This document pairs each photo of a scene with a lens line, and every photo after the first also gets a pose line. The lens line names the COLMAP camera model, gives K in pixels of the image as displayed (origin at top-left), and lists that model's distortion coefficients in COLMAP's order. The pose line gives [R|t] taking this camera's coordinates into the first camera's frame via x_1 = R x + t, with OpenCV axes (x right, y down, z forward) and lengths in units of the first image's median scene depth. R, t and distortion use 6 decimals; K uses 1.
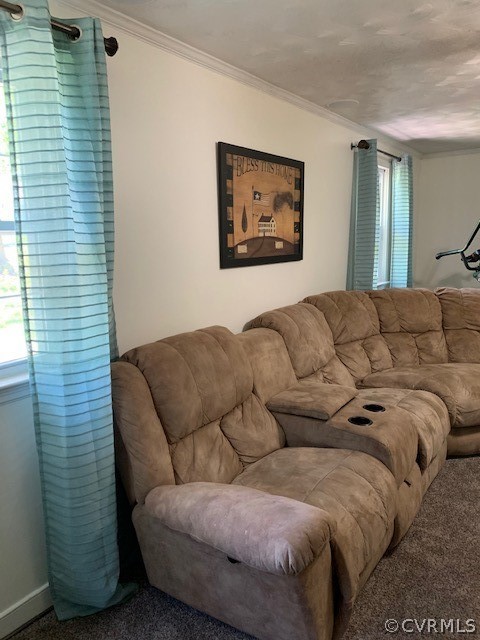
lens RADIAL K [[495.6, 0, 240.4], [0, 495.6, 321.8], [0, 0, 1]] dist [0.022811, -0.025247]
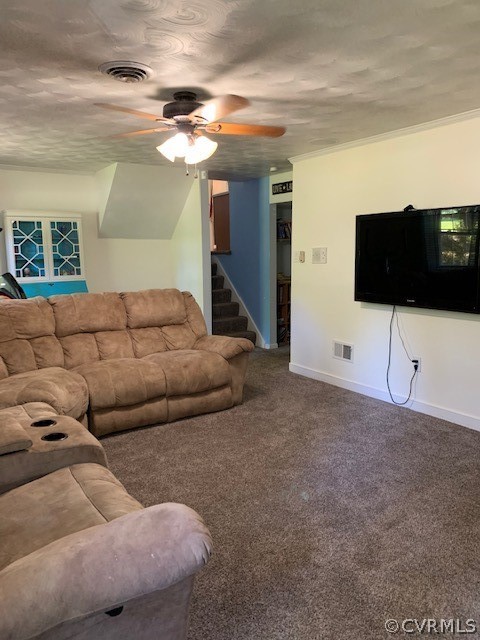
lens RADIAL K [[495.6, 0, 241.0], [0, 495.6, 318.4], [0, 0, 1]] dist [0.022811, -0.025247]
pose [[0.387783, -0.111993, 0.914922, -0.441329], [0.160909, 0.985575, 0.052441, -0.010419], [-0.907597, 0.126884, 0.400210, 0.284249]]
